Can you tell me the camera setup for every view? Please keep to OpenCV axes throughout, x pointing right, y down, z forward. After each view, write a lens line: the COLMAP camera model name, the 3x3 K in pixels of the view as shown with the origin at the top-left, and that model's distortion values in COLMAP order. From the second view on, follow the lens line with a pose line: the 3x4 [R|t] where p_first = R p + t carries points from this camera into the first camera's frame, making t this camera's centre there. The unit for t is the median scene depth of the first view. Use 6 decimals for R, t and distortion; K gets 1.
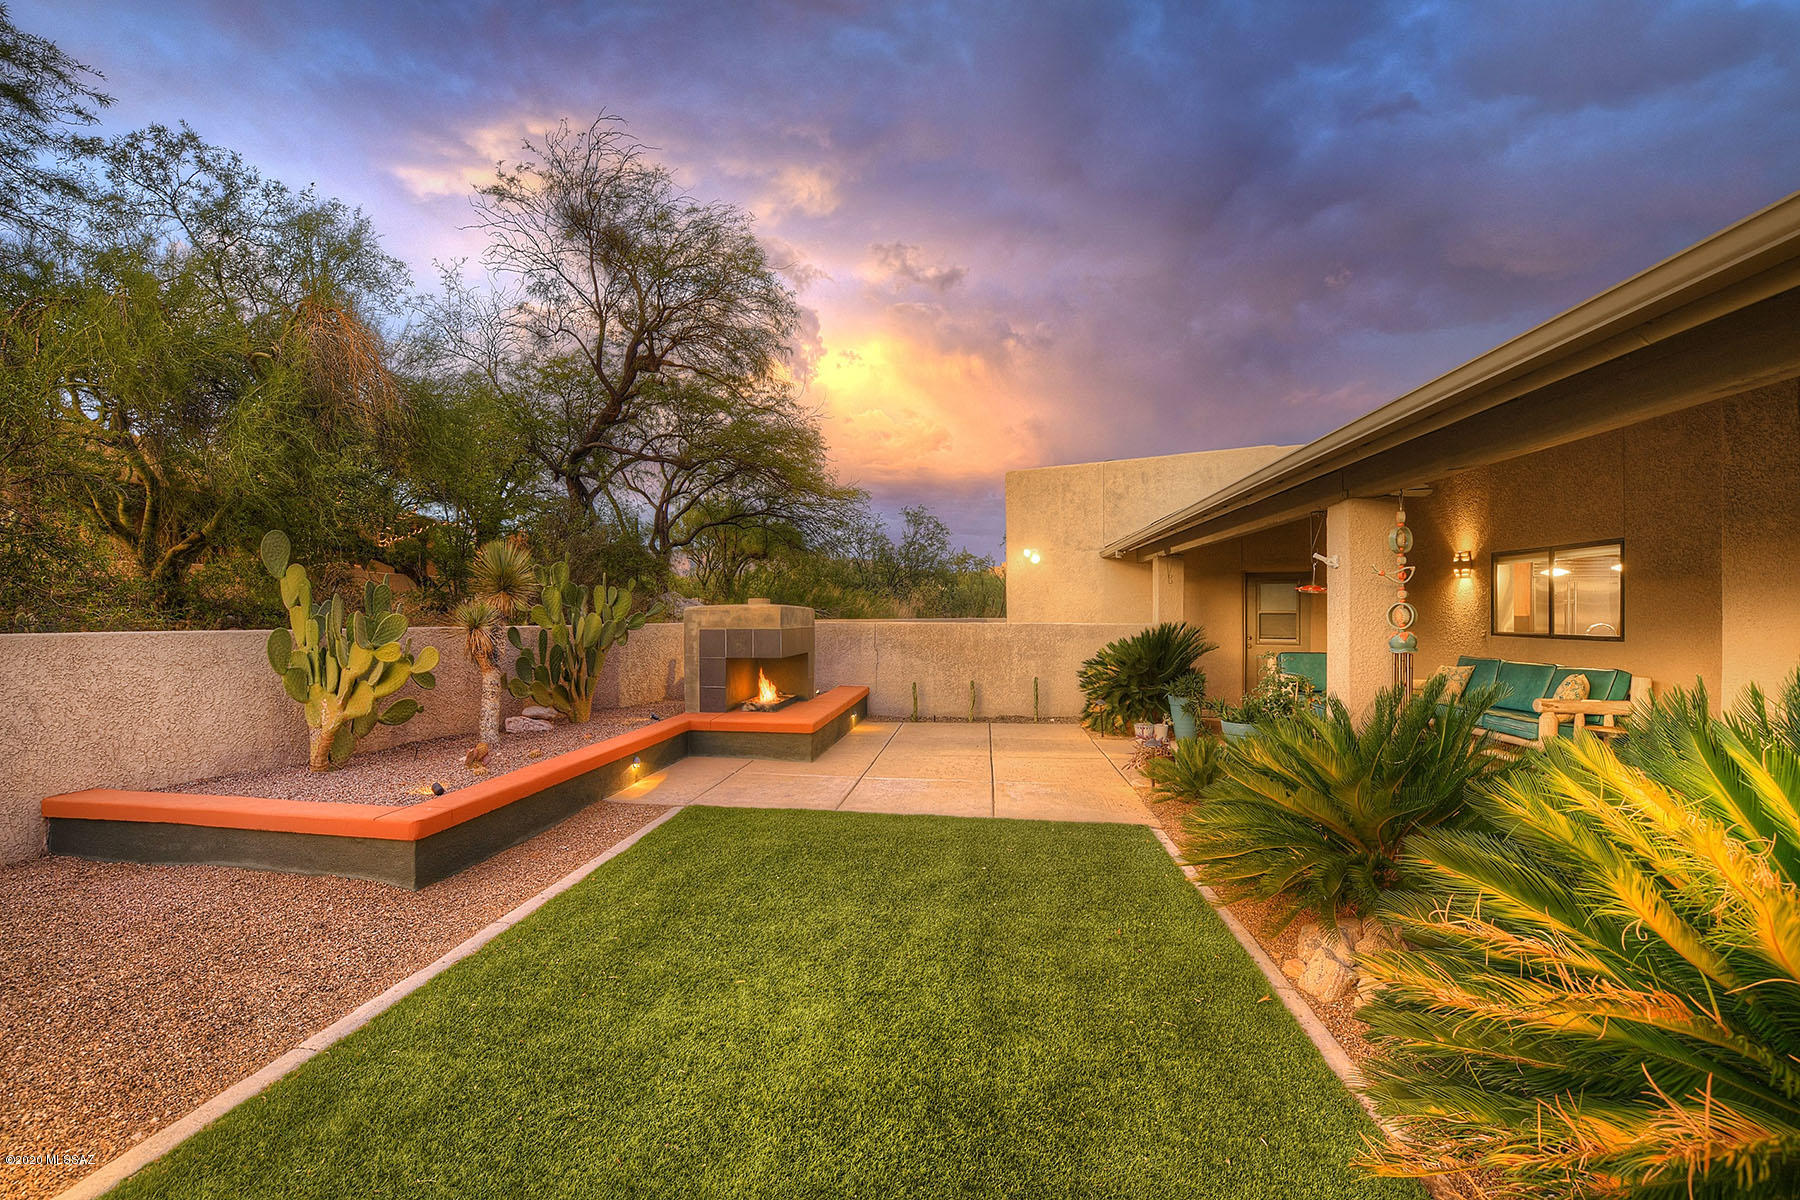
lens RADIAL K [[752.5, 0, 894.5], [0, 752.5, 612.0], [0, 0, 1]] dist [-0.025222, 0.001480]
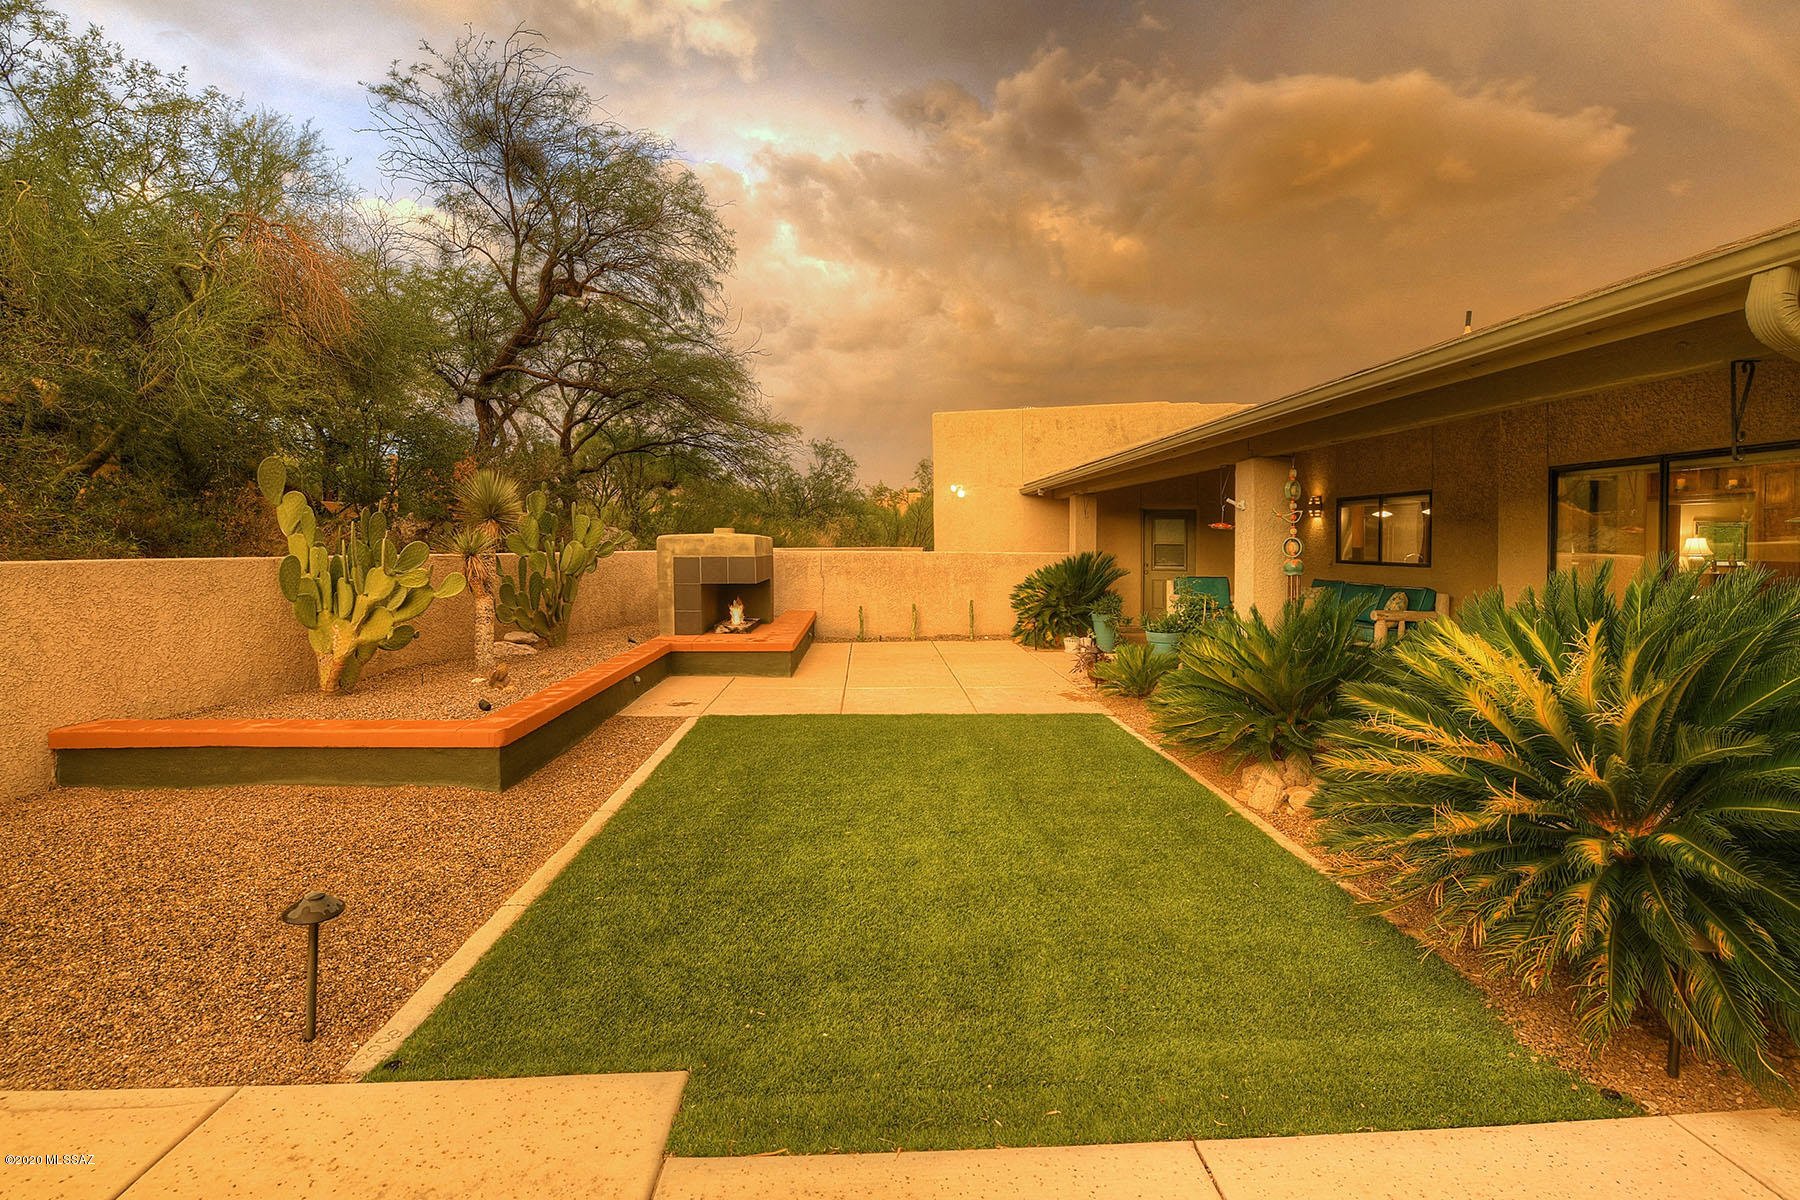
lens RADIAL K [[752.5, 0, 903.1], [0, 752.5, 559.5], [0, 0, 1]] dist [-0.025222, 0.001480]
pose [[0.982861, 0.000347, 0.184347, -0.167769], [-0.004963, 0.999686, 0.024579, -0.001828], [-0.184280, -0.025073, 0.982554, -0.126052]]
